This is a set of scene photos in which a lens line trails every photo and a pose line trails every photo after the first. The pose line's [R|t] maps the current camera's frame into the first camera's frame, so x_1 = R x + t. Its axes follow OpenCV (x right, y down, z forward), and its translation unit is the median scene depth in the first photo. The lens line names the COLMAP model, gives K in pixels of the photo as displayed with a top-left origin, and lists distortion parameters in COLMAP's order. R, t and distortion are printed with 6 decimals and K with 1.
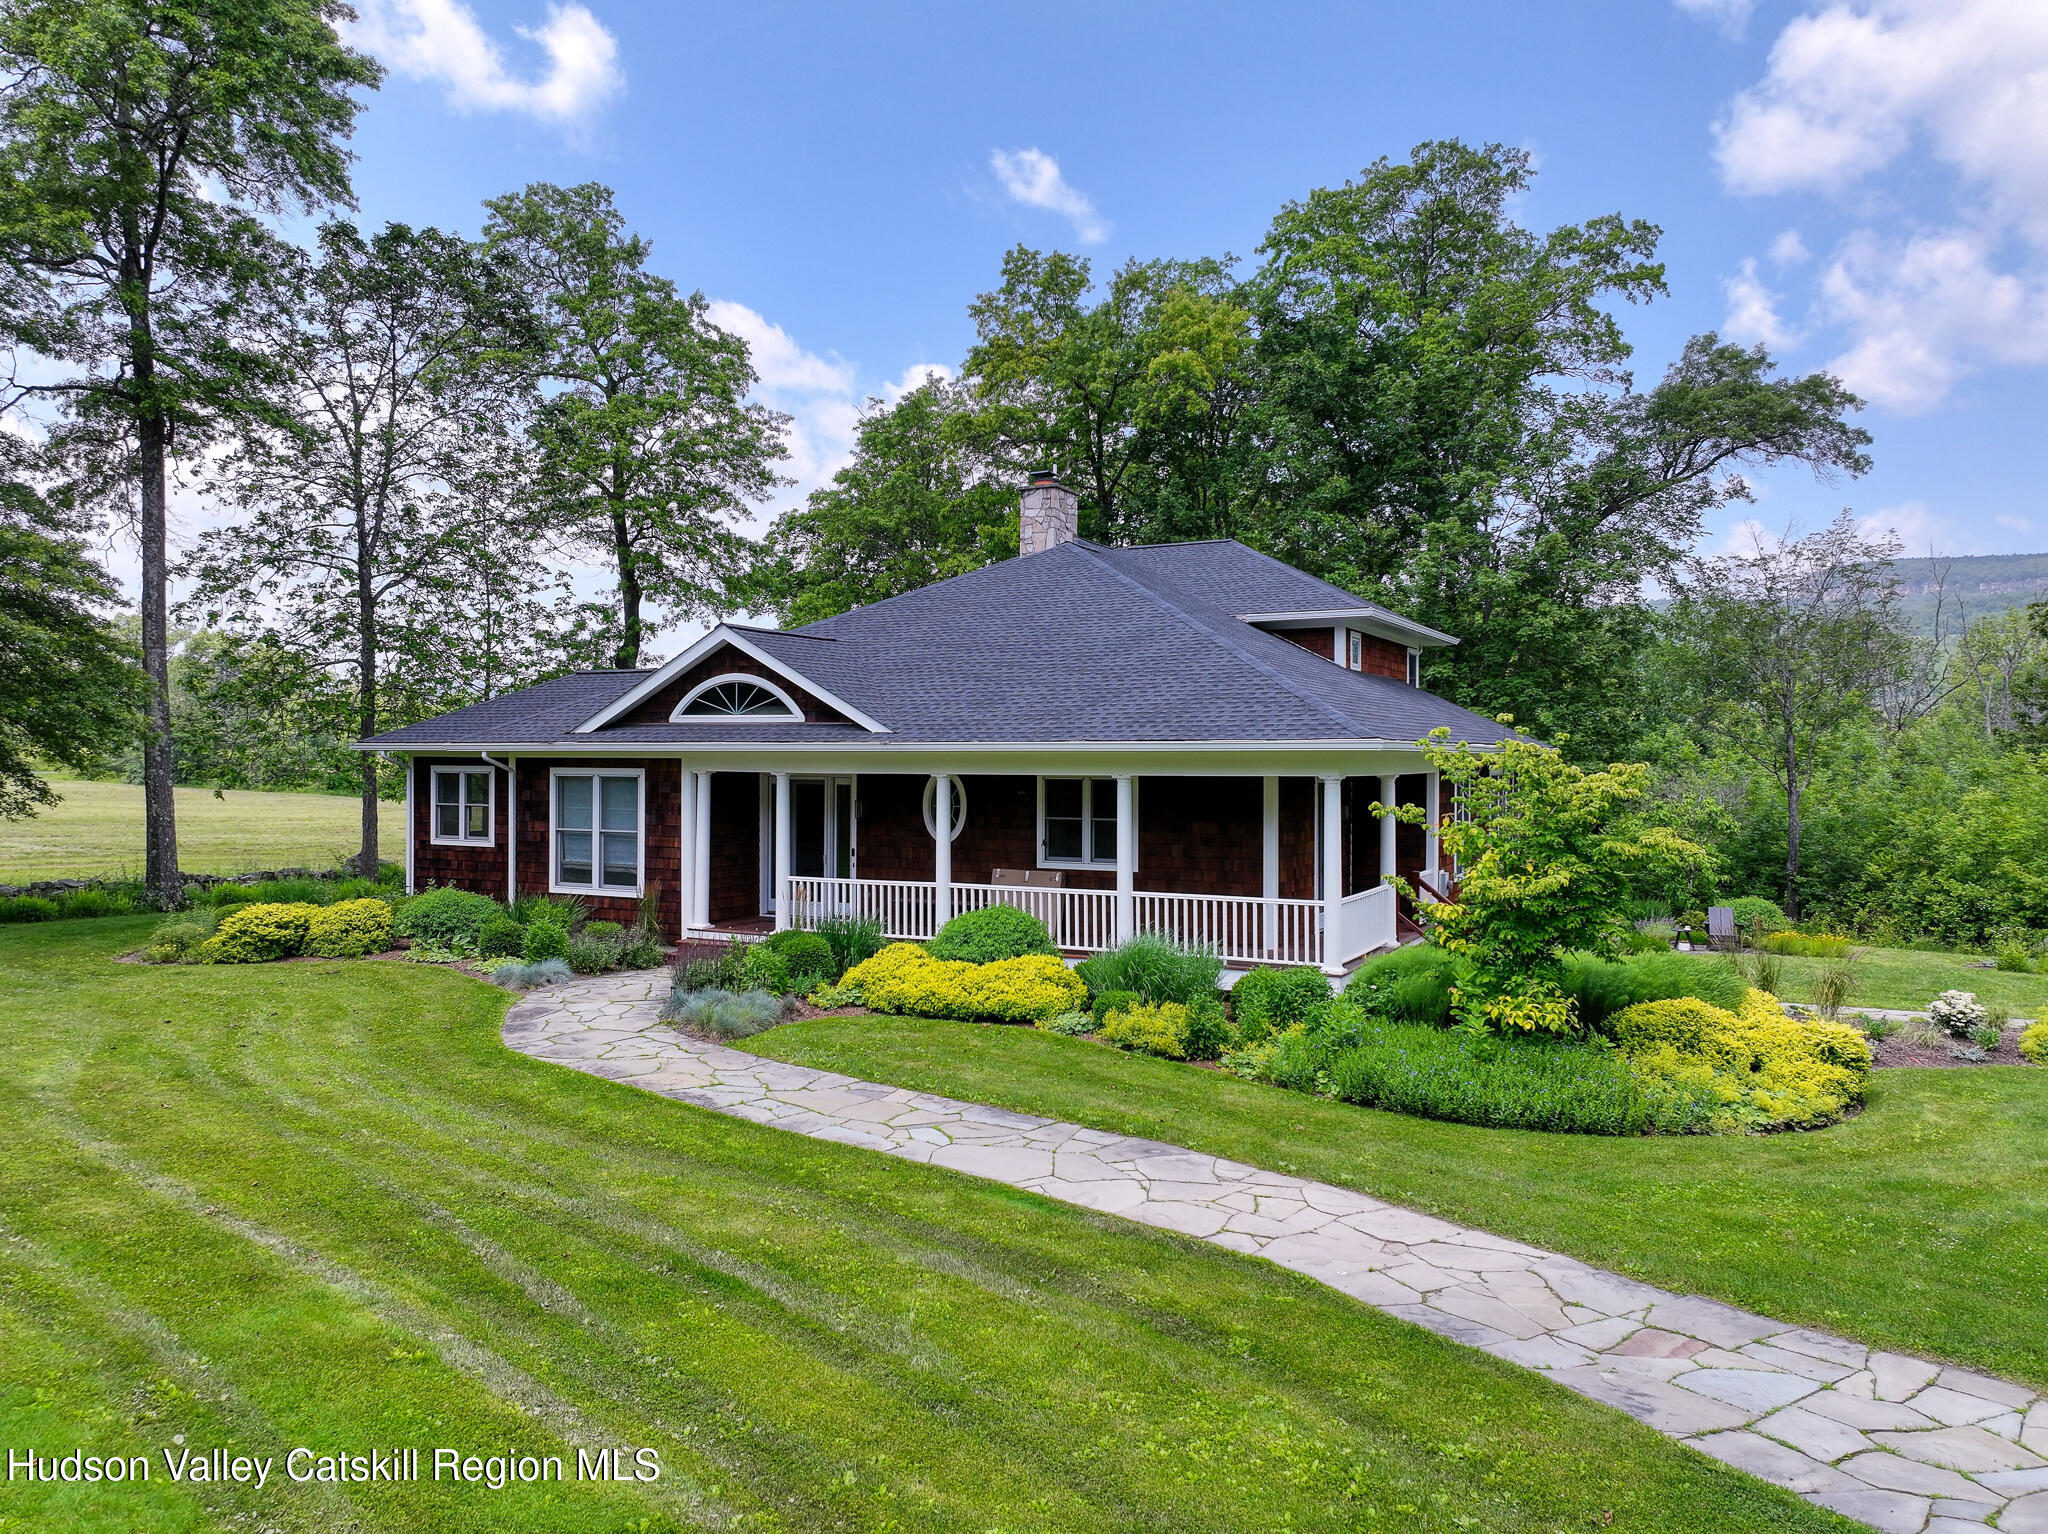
lens RADIAL K [[1427.6, 0, 1033.0], [0, 1427.6, 762.7], [0, 0, 1]] dist [-0.010877, -0.001158]
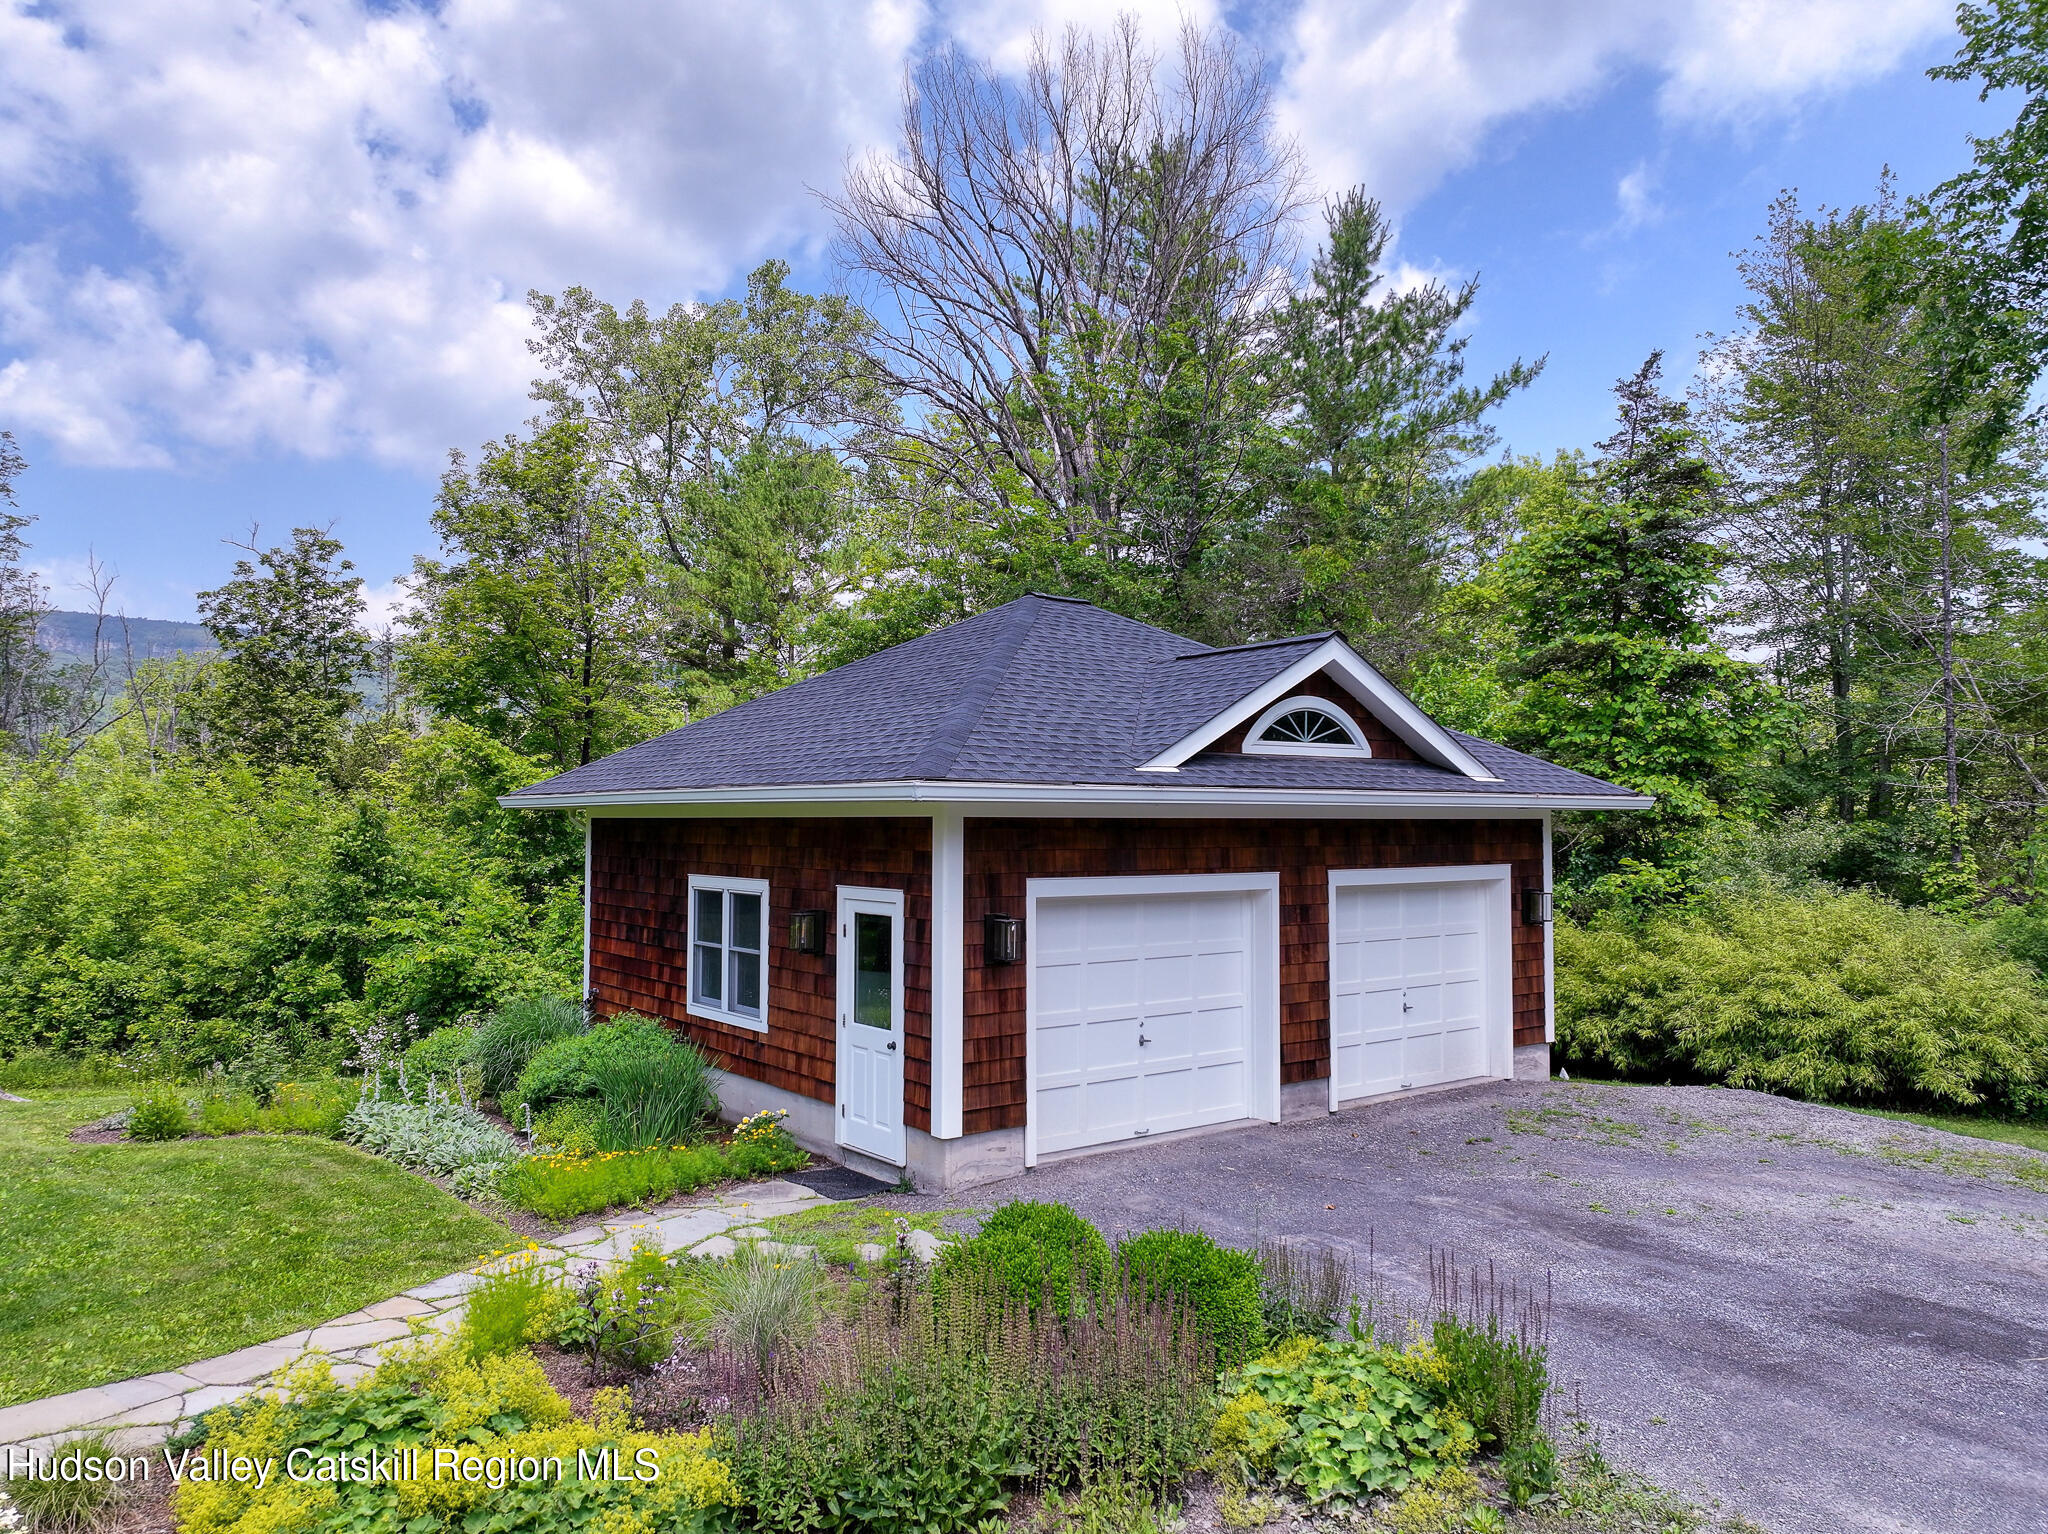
lens RADIAL K [[1427.6, 0, 1015.2], [0, 1427.6, 759.2], [0, 0, 1]] dist [-0.010877, -0.001158]
pose [[0.422625, 0.038079, 0.905504, 0.223820], [0.004422, 0.999018, -0.044076, 0.021365], [-0.906294, 0.022632, 0.422042, 0.318368]]
